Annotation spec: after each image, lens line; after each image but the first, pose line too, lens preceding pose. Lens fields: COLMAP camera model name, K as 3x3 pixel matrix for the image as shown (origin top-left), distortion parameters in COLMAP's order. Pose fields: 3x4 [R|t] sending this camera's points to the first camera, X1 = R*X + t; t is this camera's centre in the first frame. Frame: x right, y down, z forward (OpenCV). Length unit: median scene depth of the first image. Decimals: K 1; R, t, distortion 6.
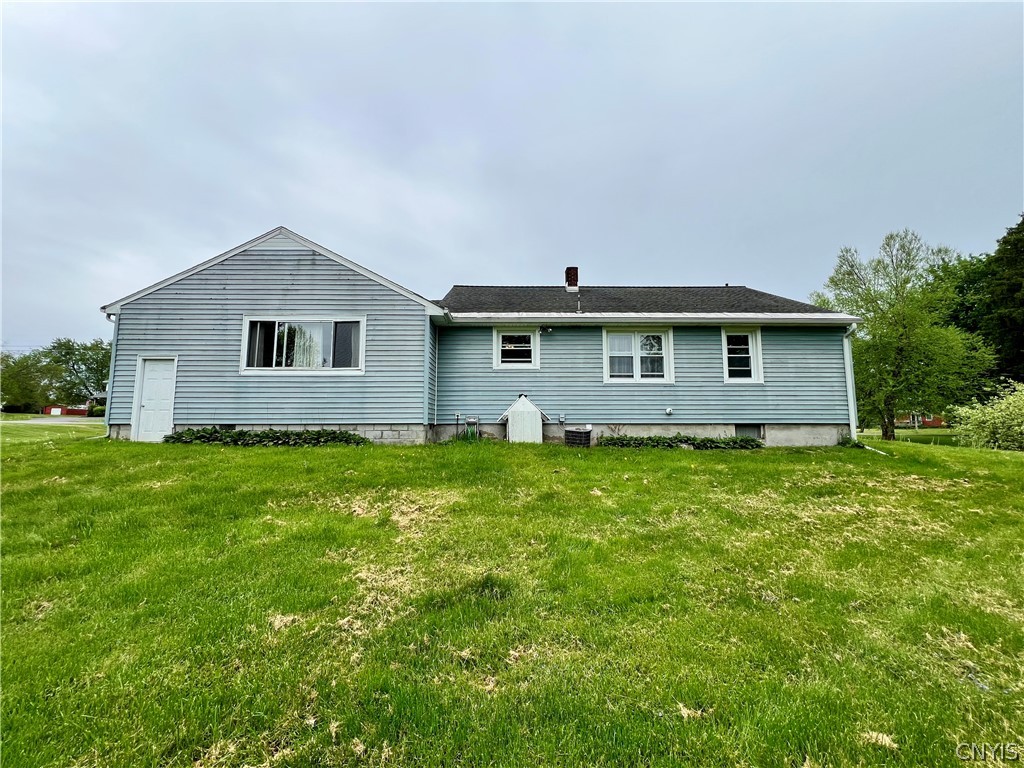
lens RADIAL K [[413.3, 0, 515.3], [0, 413.3, 384.3], [0, 0, 1]] dist [0.000148, 0.000156]
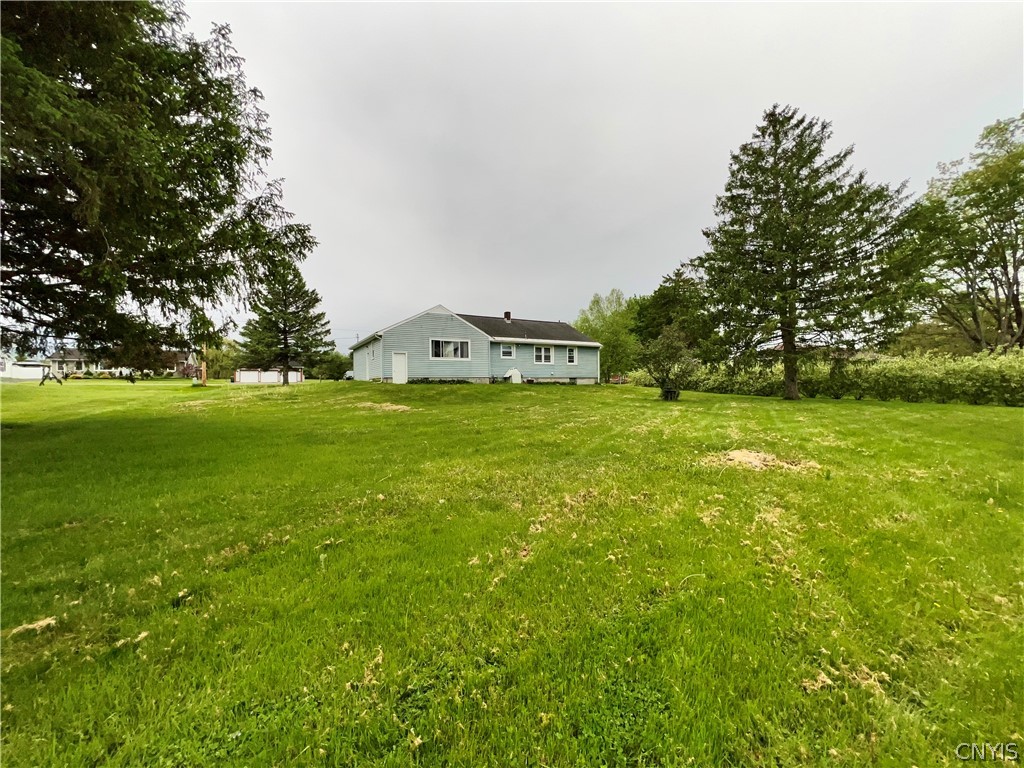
lens RADIAL K [[413.3, 0, 512.4], [0, 413.3, 381.9], [0, 0, 1]] dist [0.000148, 0.000156]
pose [[0.875108, -0.003975, 0.483911, -1.372057], [-0.041541, 0.995658, 0.083303, -0.115882], [-0.482141, -0.093001, 0.871143, -1.535491]]
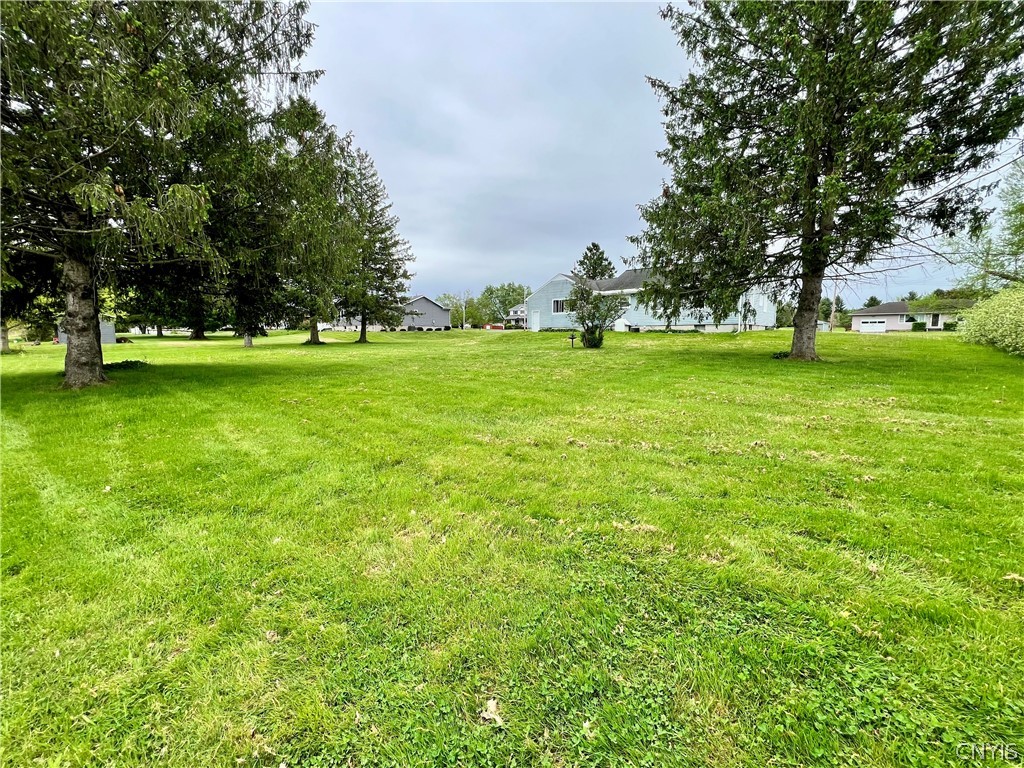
lens RADIAL K [[413.3, 0, 510.9], [0, 413.3, 384.0], [0, 0, 1]] dist [0.000148, 0.000156]
pose [[0.725665, 0.074329, -0.684021, 1.541854], [0.072051, 0.980473, 0.182981, -0.108358], [0.684265, -0.182067, 0.706140, -1.865773]]
